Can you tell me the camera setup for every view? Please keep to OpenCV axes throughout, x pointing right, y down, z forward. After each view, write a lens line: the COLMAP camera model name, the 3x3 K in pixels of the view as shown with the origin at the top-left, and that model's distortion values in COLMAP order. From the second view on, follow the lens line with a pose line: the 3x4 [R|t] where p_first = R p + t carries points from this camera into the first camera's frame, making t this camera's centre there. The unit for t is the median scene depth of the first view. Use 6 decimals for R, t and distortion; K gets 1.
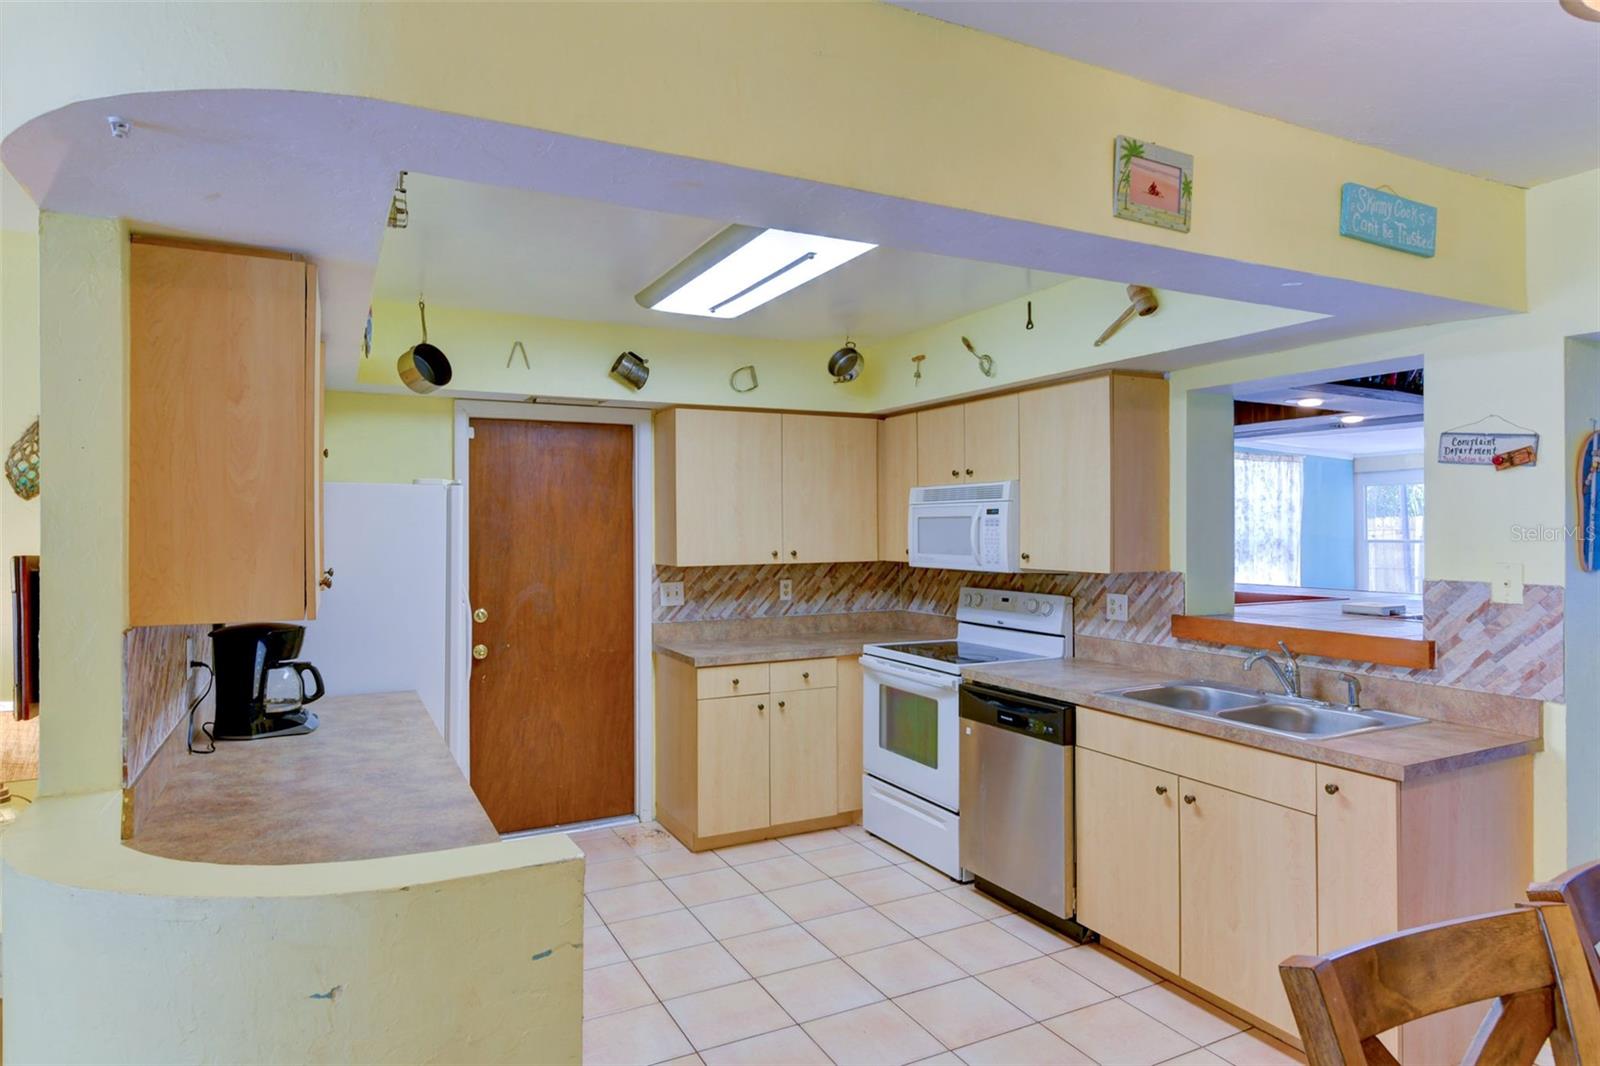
lens RADIAL K [[969.8, 0, 763.1], [0, 969.8, 524.1], [0, 0, 1]] dist [-0.007134, 0.010164]
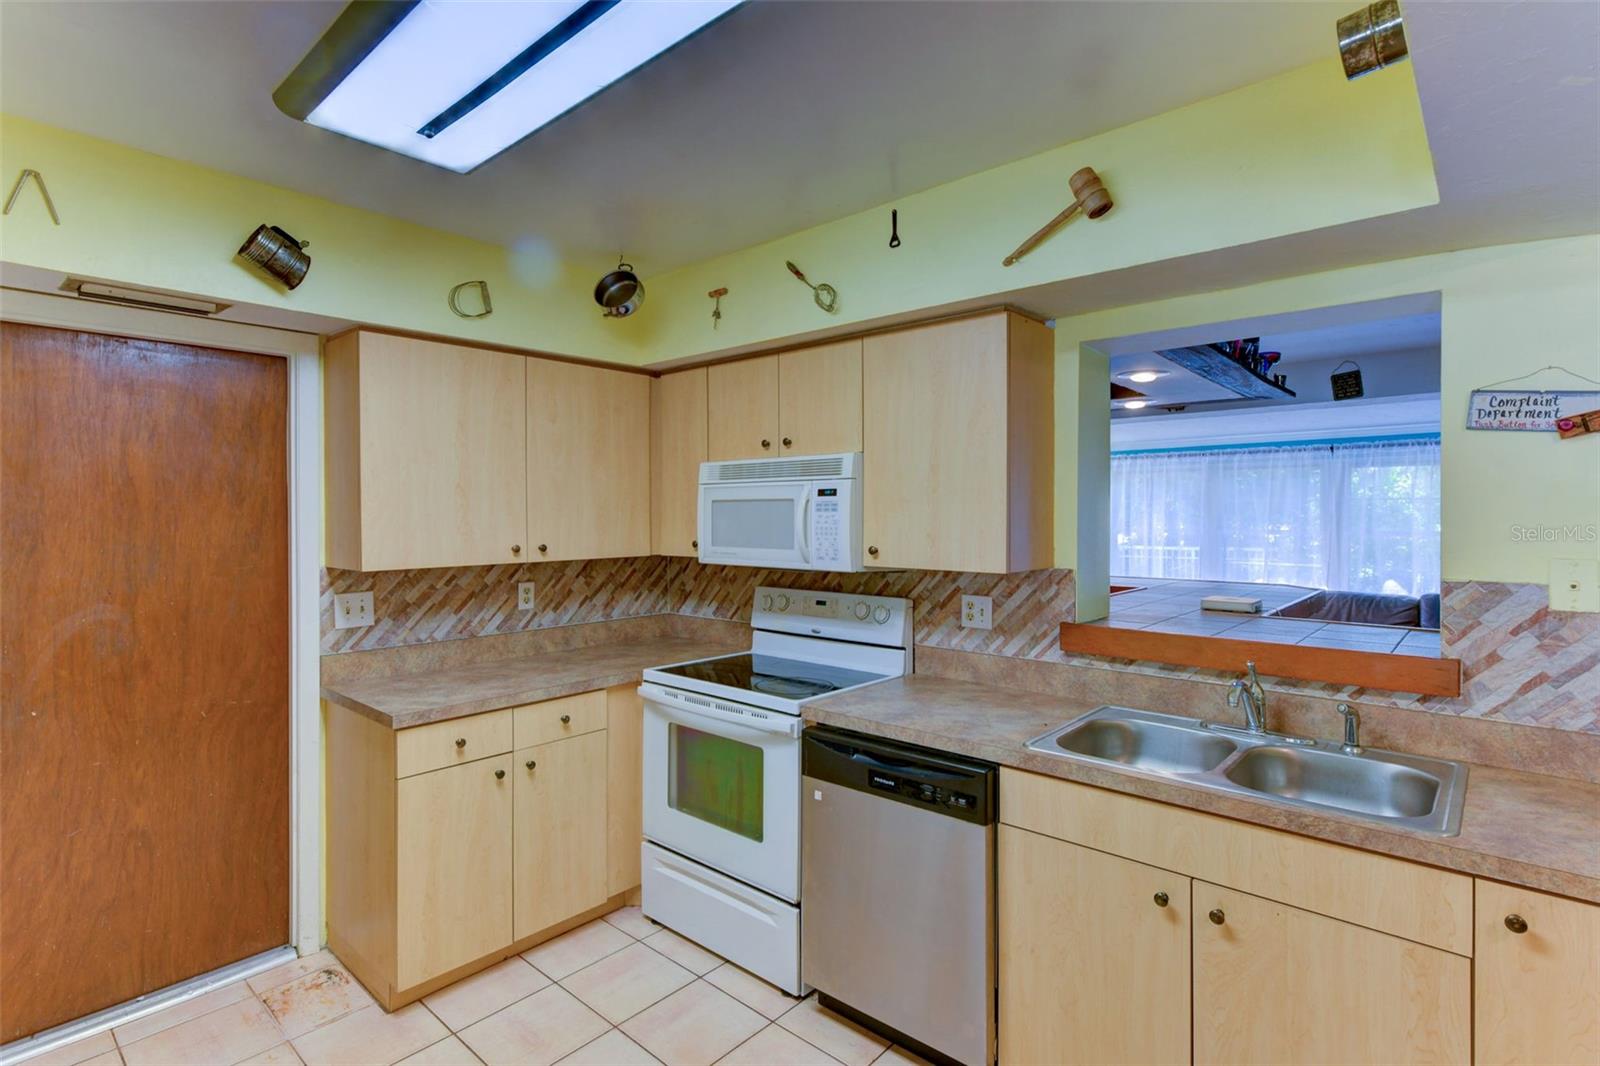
lens RADIAL K [[815.2, 0, 799.8], [0, 815.2, 517.9], [0, 0, 1]] dist [0.003633, -0.001148]
pose [[0.922564, 0.001042, 0.385843, -0.032343], [-0.003427, 0.999979, 0.005495, 0.004052], [-0.385829, -0.006392, 0.922548, 0.427285]]
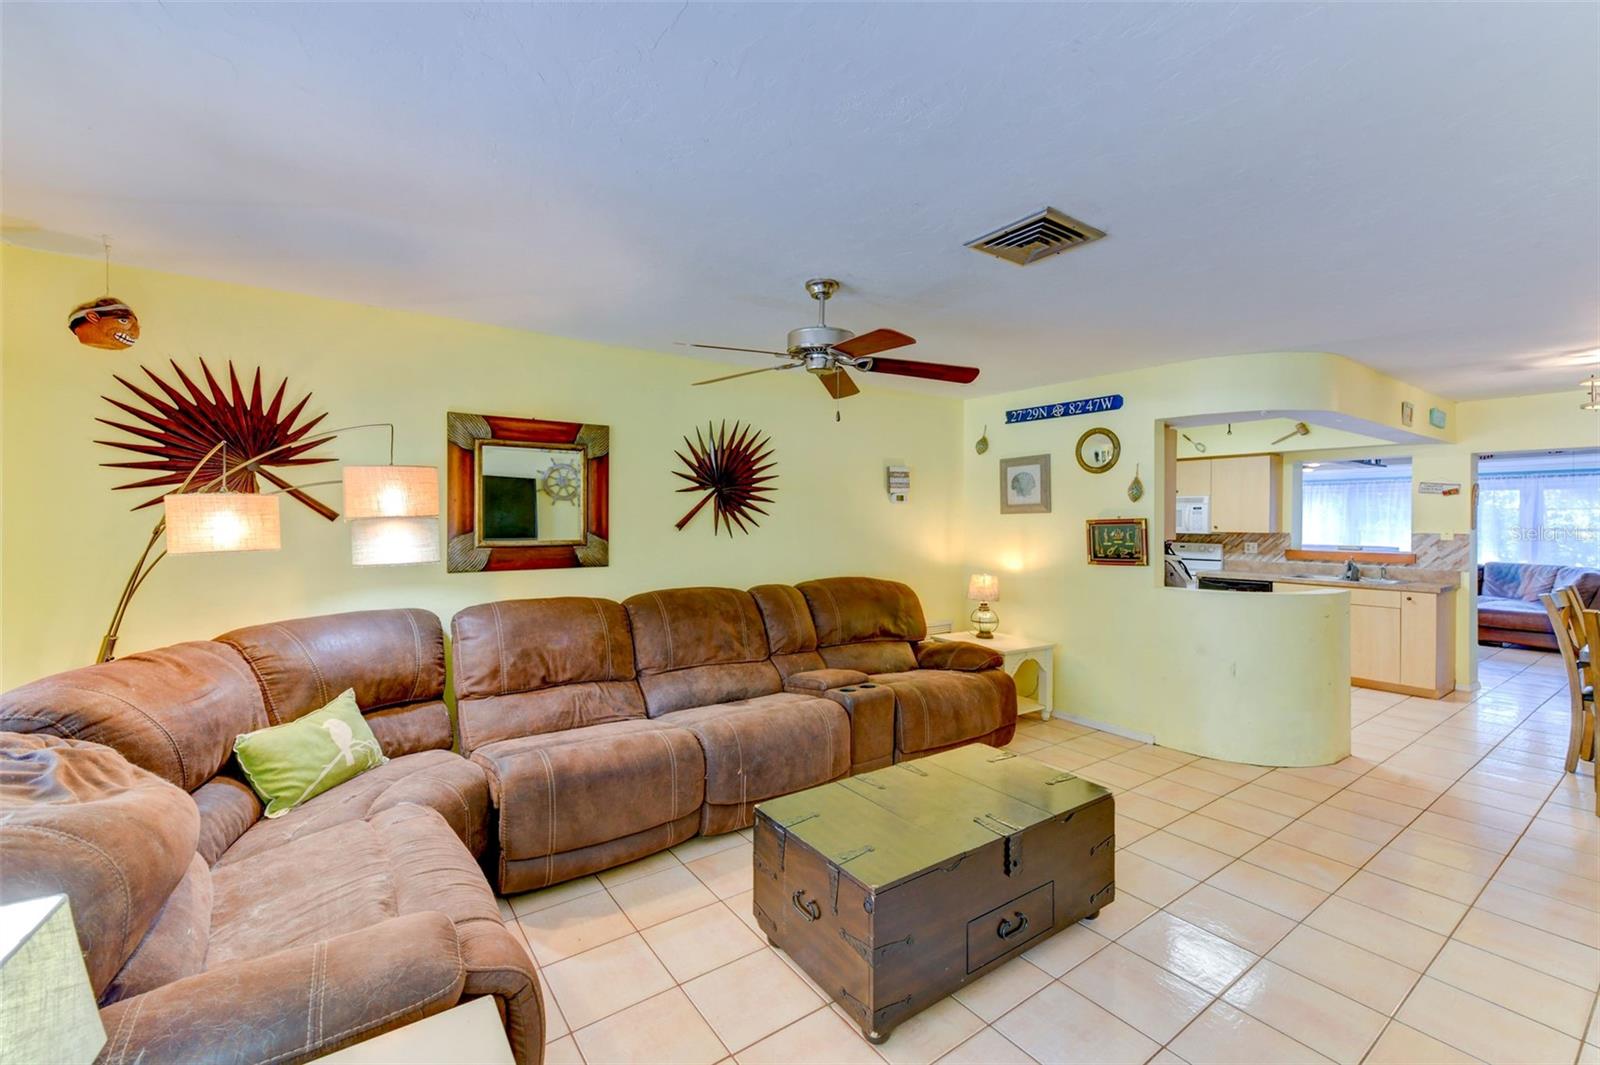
lens RADIAL K [[671.9, 0, 777.8], [0, 671.9, 526.4], [0, 0, 1]] dist [0.001938, -0.001147]
pose [[0.991075, 0.005836, 0.133176, -1.045114], [-0.007785, 0.999870, 0.014113, 0.016787], [-0.133077, -0.015024, 0.990992, -0.526907]]
